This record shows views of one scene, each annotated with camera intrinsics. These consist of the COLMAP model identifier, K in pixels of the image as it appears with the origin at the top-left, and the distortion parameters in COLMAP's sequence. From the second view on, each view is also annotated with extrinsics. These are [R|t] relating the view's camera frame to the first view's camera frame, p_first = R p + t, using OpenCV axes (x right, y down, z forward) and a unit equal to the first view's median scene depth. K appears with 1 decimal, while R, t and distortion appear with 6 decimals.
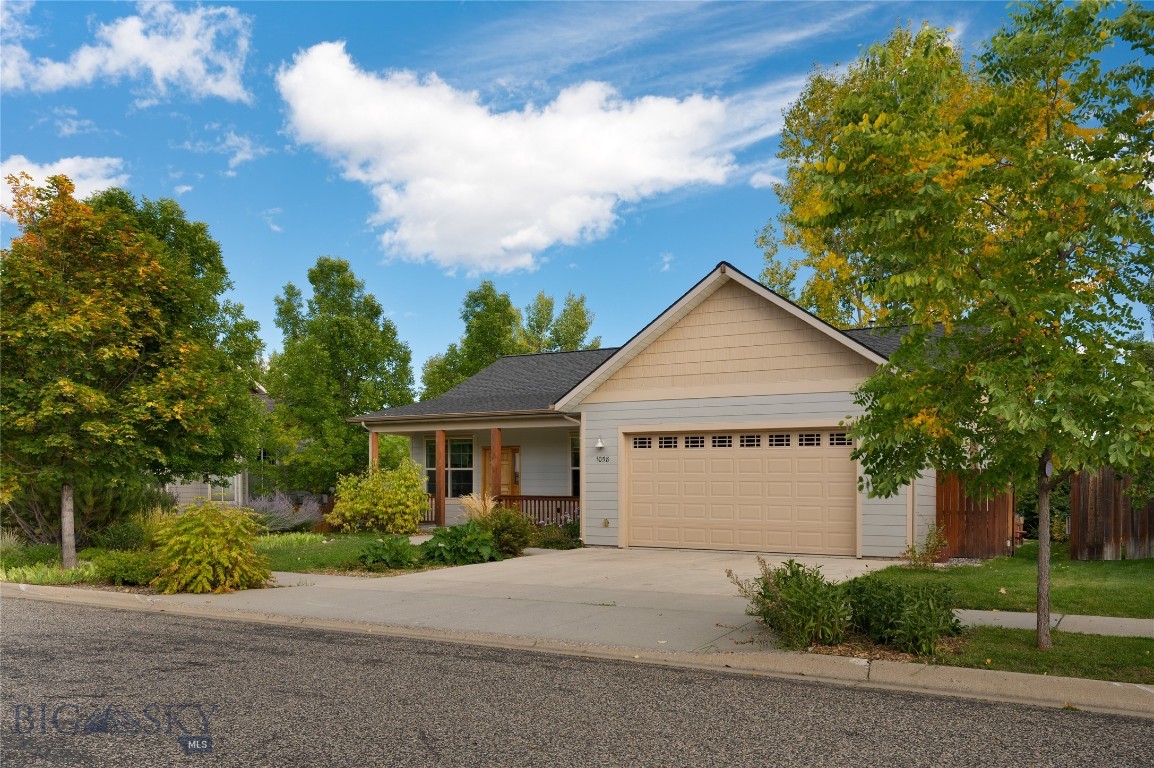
lens RADIAL K [[787.6, 0, 577.0], [0, 787.6, 384.0], [0, 0, 1]] dist [0.000897, 0.000164]
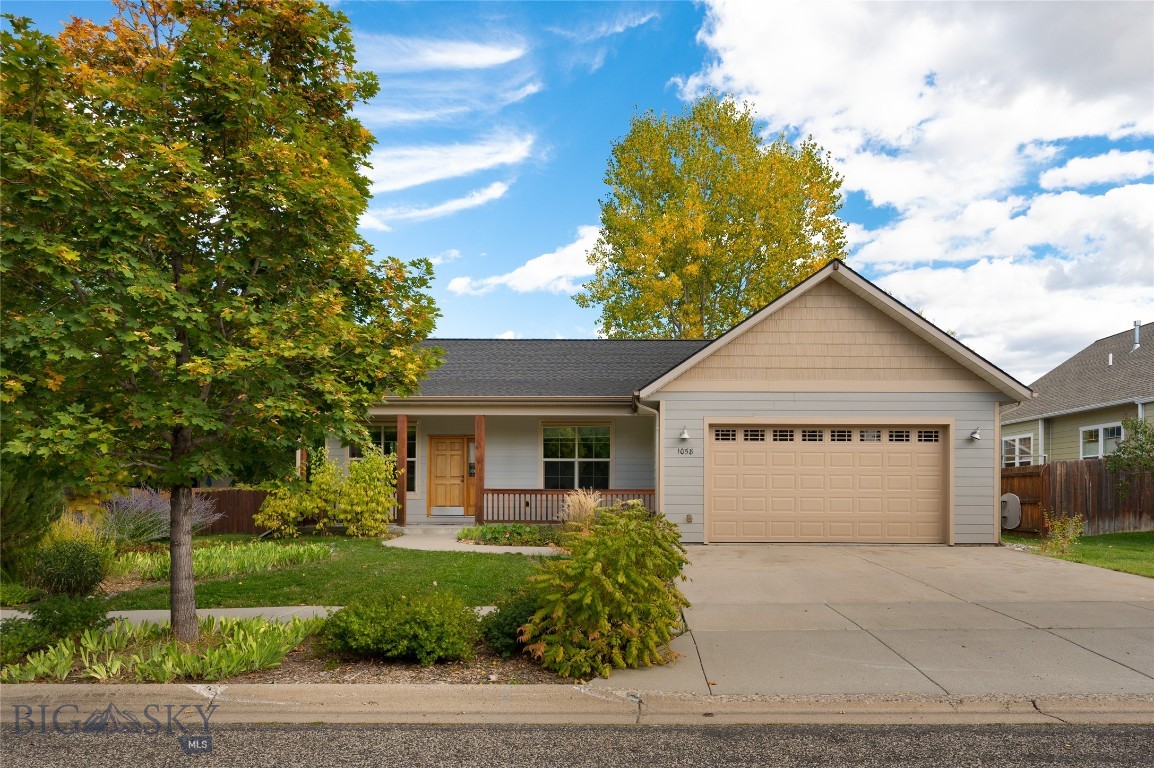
lens RADIAL K [[683.9, 0, 590.5], [0, 683.9, 384.8], [0, 0, 1]] dist [0.001955, -0.000065]
pose [[0.895732, 0.055724, 0.441088, -0.434050], [-0.055619, 0.998365, -0.013179, 0.032831], [-0.441101, -0.012728, 0.897367, 0.313343]]
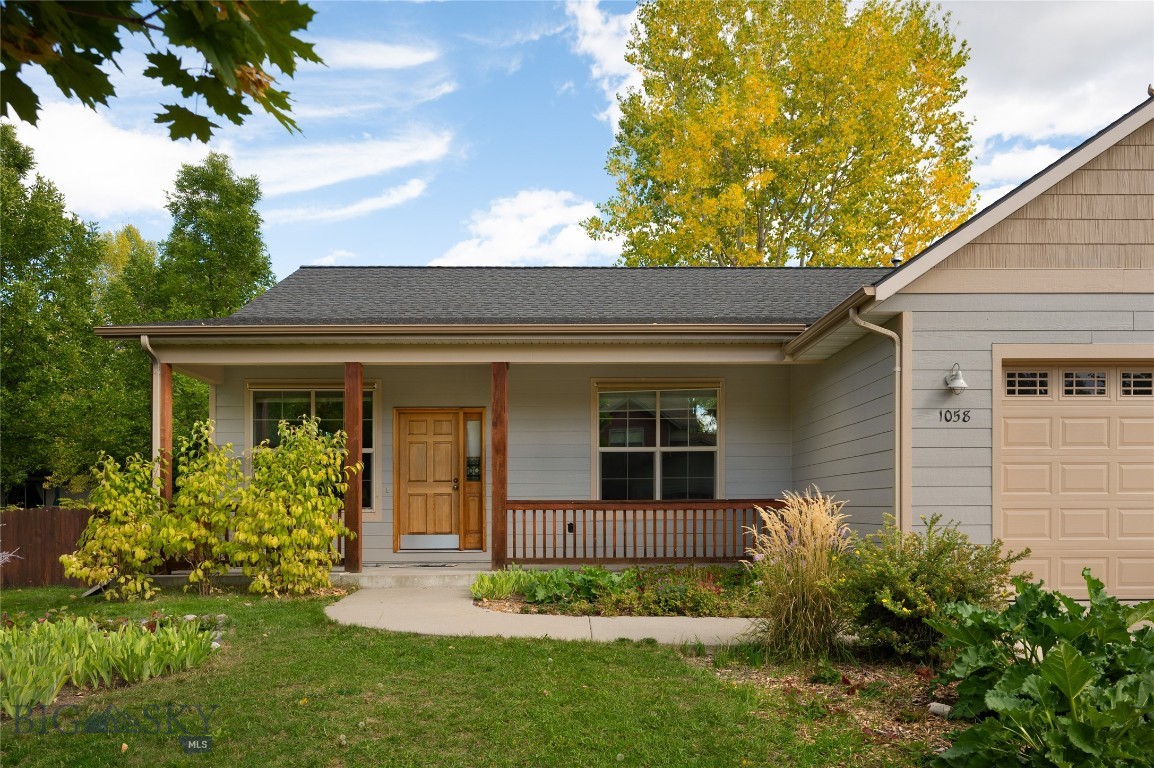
lens RADIAL K [[859.3, 0, 577.0], [0, 859.3, 384.0], [0, 0, 1]] dist [0.015141, -0.000928]
pose [[0.885152, 0.047045, 0.462918, -0.392669], [-0.049291, 0.998758, -0.007252, 0.091058], [-0.462685, -0.016398, 0.886371, 0.655096]]
